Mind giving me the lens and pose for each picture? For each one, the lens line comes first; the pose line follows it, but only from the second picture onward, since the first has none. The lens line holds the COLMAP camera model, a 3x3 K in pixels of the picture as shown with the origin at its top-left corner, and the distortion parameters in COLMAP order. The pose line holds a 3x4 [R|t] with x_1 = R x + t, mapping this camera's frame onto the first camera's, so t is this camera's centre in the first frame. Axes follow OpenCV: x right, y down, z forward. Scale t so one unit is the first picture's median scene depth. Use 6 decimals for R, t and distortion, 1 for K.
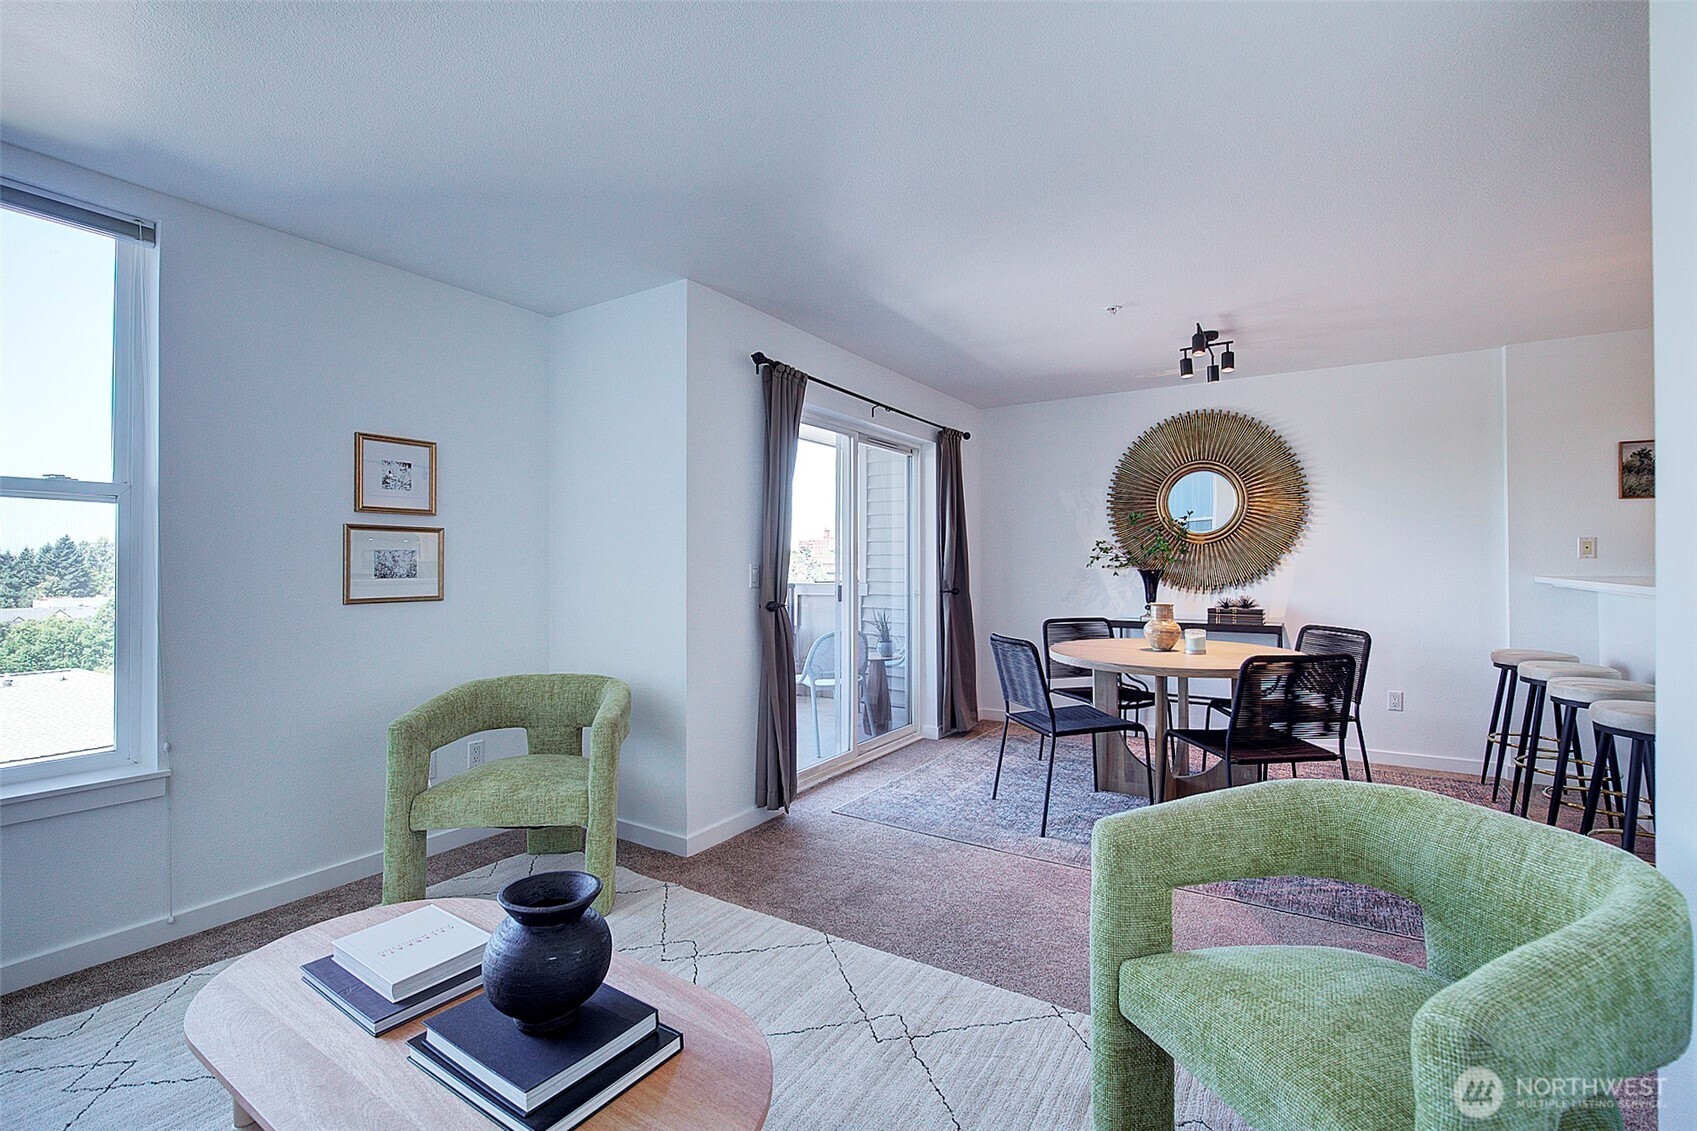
lens RADIAL K [[748.5, 0, 841.8], [0, 748.5, 559.4], [0, 0, 1]] dist [-0.008392, -0.000054]
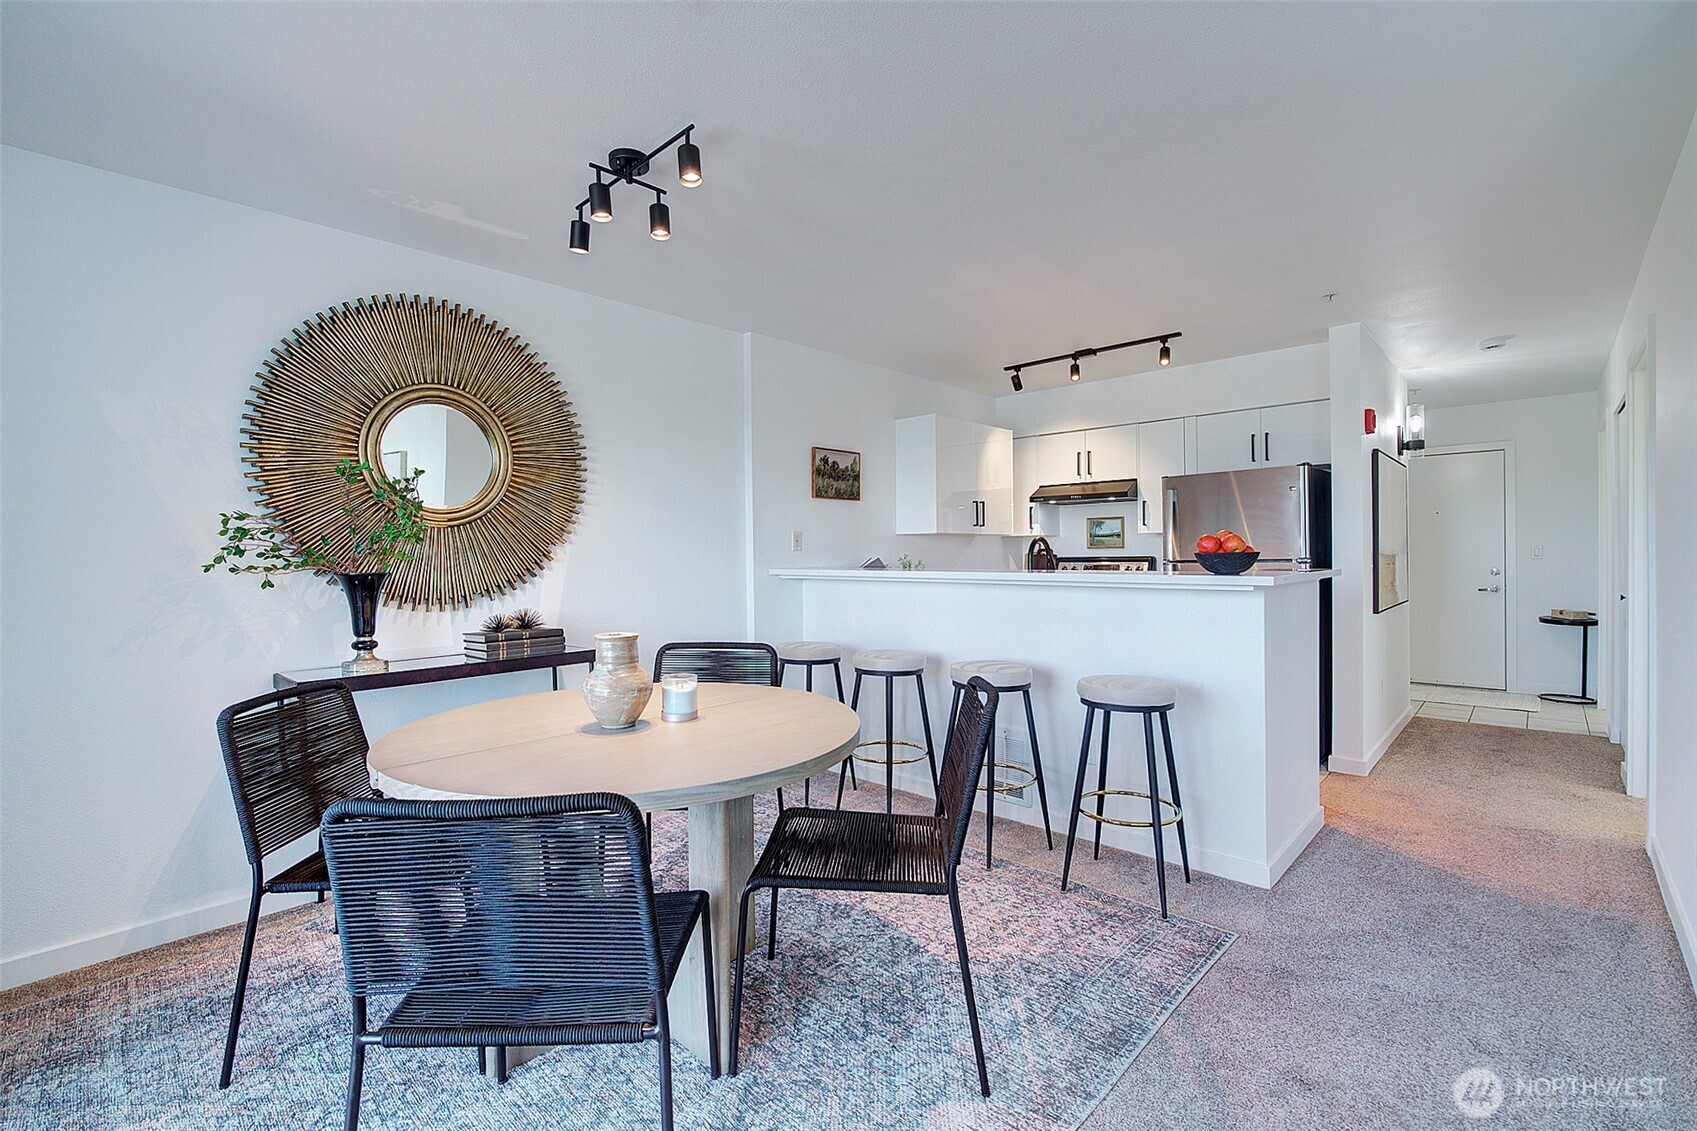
lens RADIAL K [[748.5, 0, 841.8], [0, 748.5, 559.4], [0, 0, 1]] dist [-0.008392, -0.000054]
pose [[0.186788, -0.006320, 0.982380, -0.038118], [0.008884, 0.999949, 0.004744, 0.004768], [-0.982360, 0.007842, 0.186835, 0.586578]]
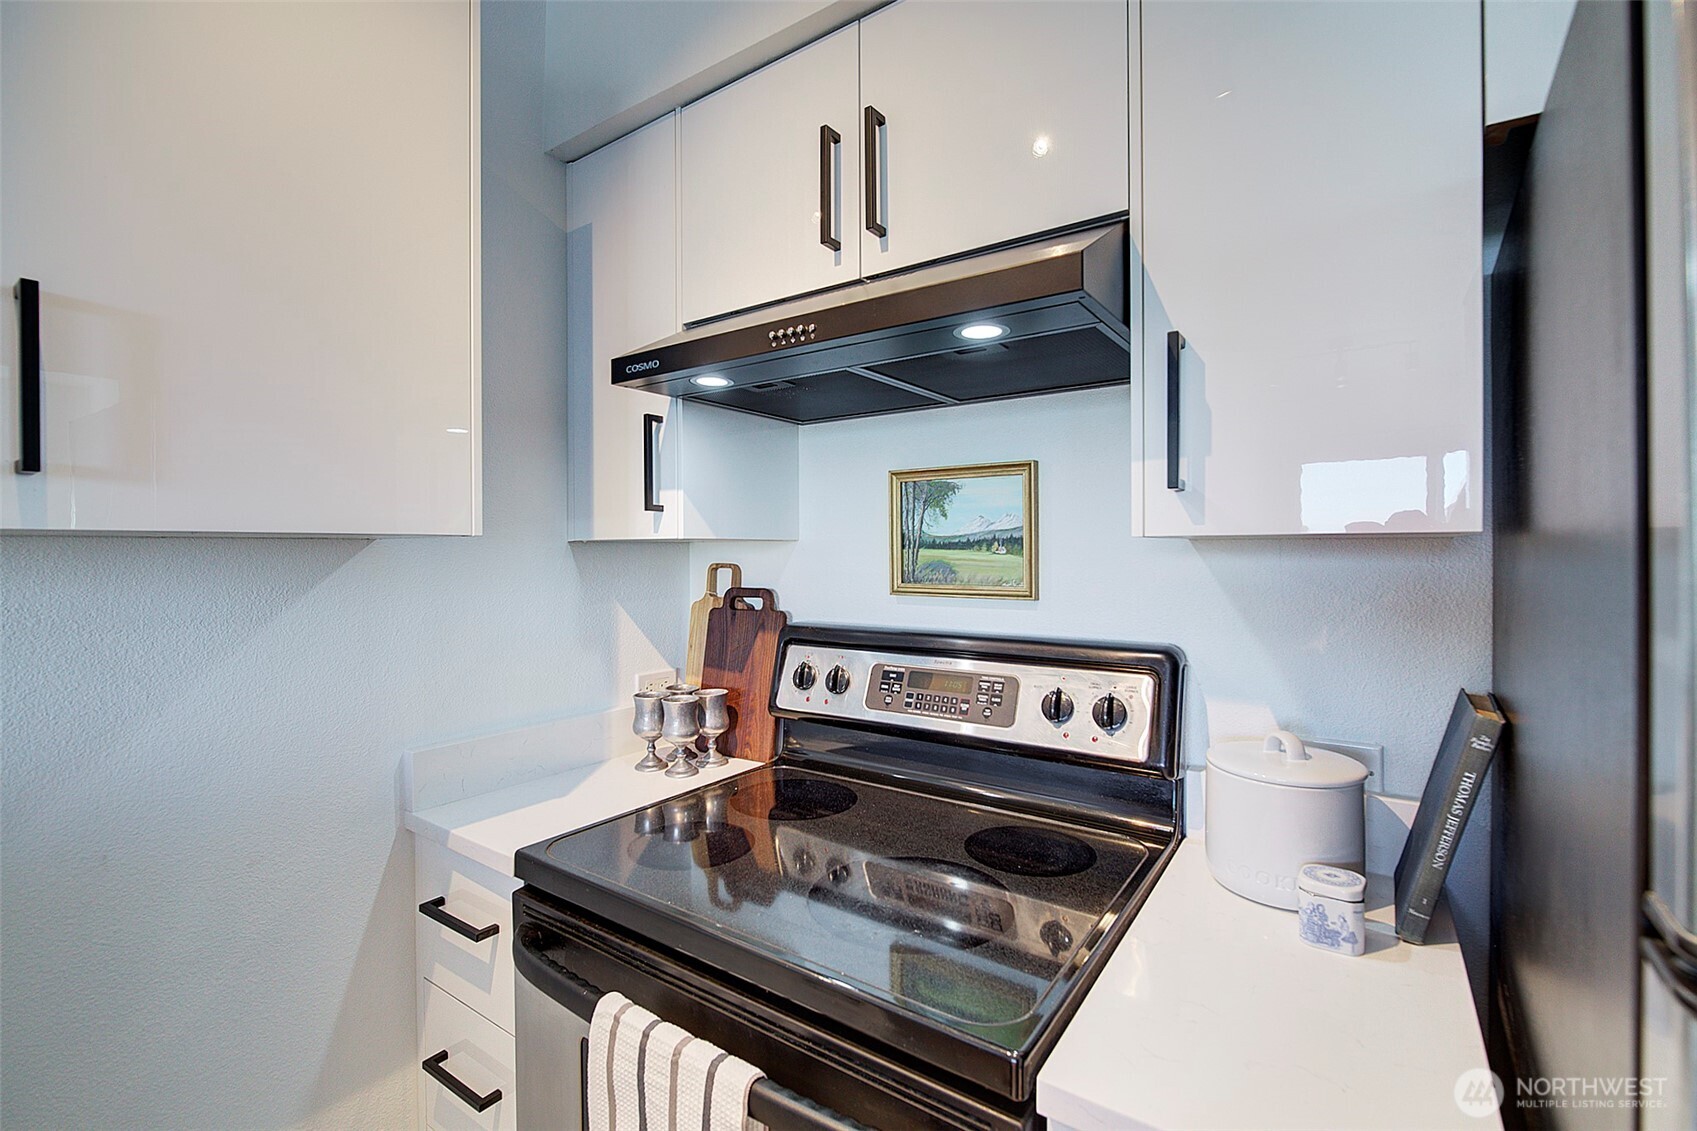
lens RADIAL K [[748.5, 0, 841.8], [0, 748.5, 559.4], [0, 0, 1]] dist [-0.008392, -0.000054]
pose [[0.045376, -0.012655, 0.998890, 0.873219], [0.001318, 0.999920, 0.012608, -0.019702], [-0.998969, 0.000744, 0.045389, 0.436774]]
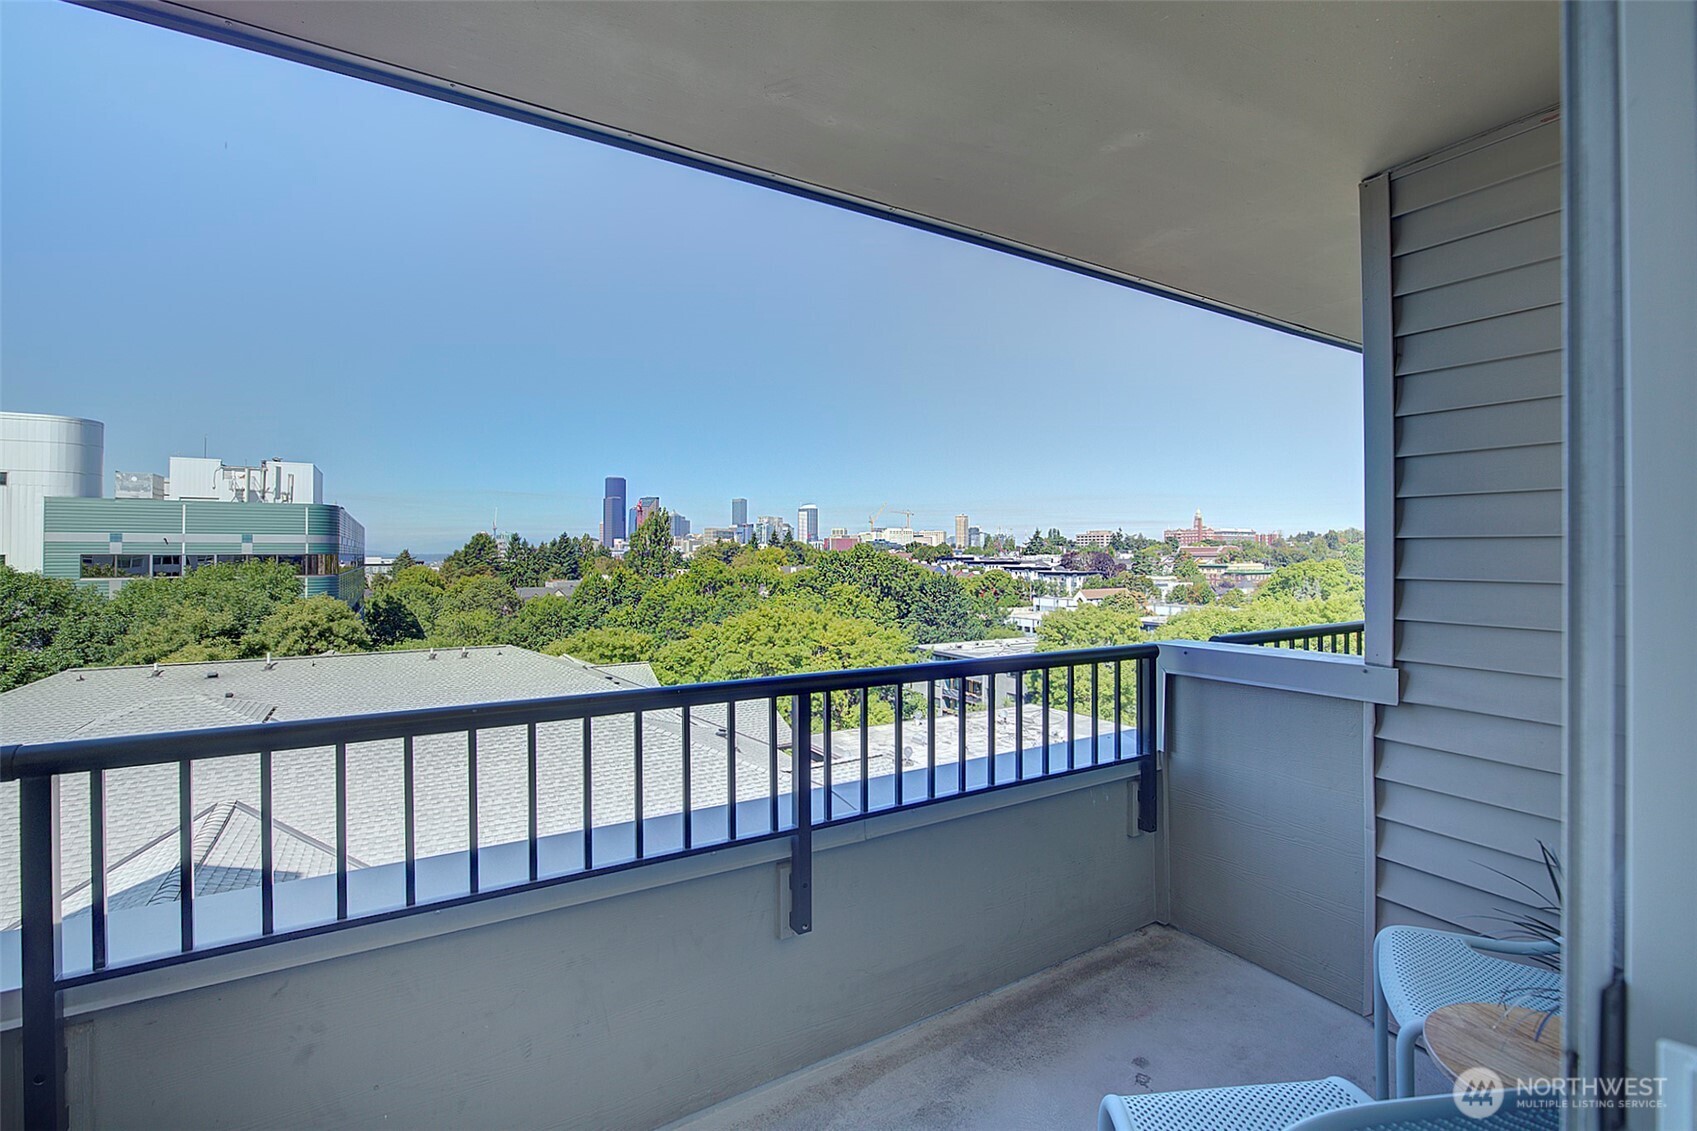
lens RADIAL K [[748.5, 0, 841.8], [0, 748.5, 559.4], [0, 0, 1]] dist [-0.008392, -0.000054]
pose [[0.894589, 0.003158, -0.446879, -0.050004], [0.002840, 0.999915, 0.012750, -0.026656], [0.446881, -0.012675, 0.894504, 0.783410]]
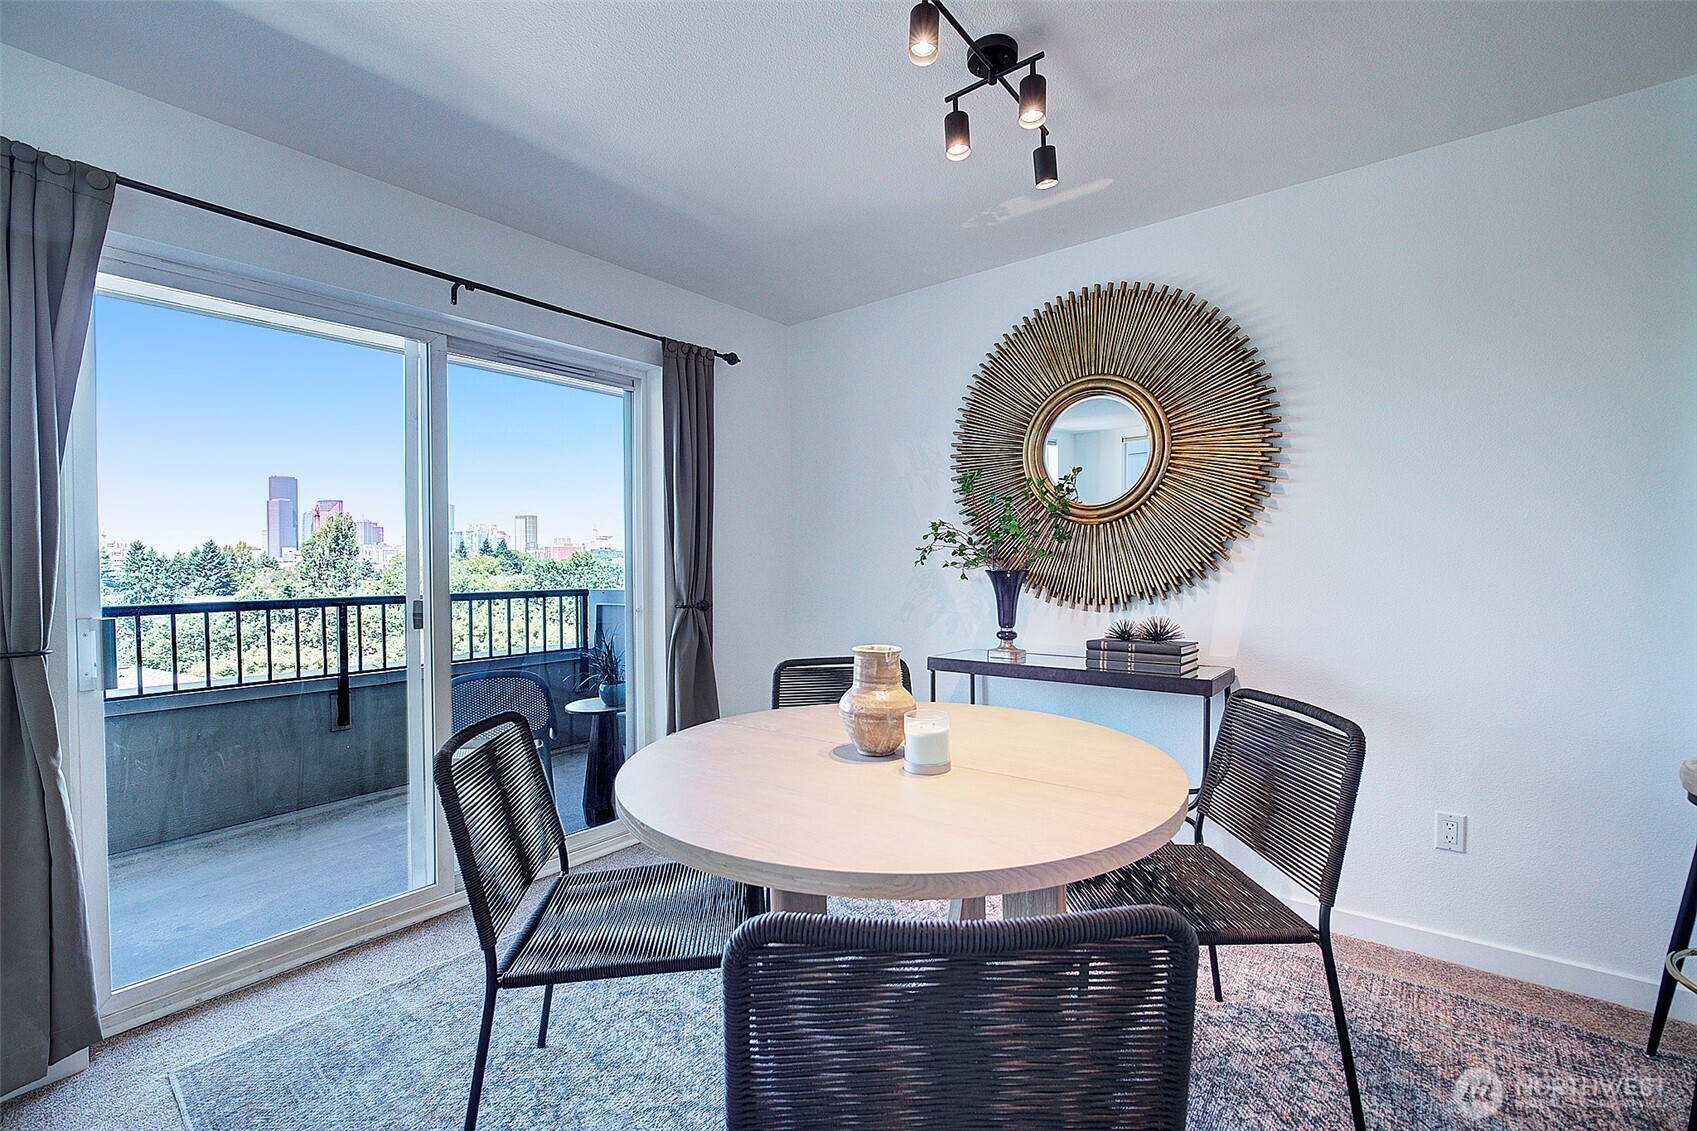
lens RADIAL K [[724.9, 0, 843.1], [0, 724.9, 568.8], [0, 0, 1]] dist [-0.011917, 0.000067]
pose [[0.995219, -0.007529, -0.097377, 0.350597], [0.009292, 0.999801, 0.017667, 0.001911], [0.097225, -0.018488, 0.995091, 0.440828]]
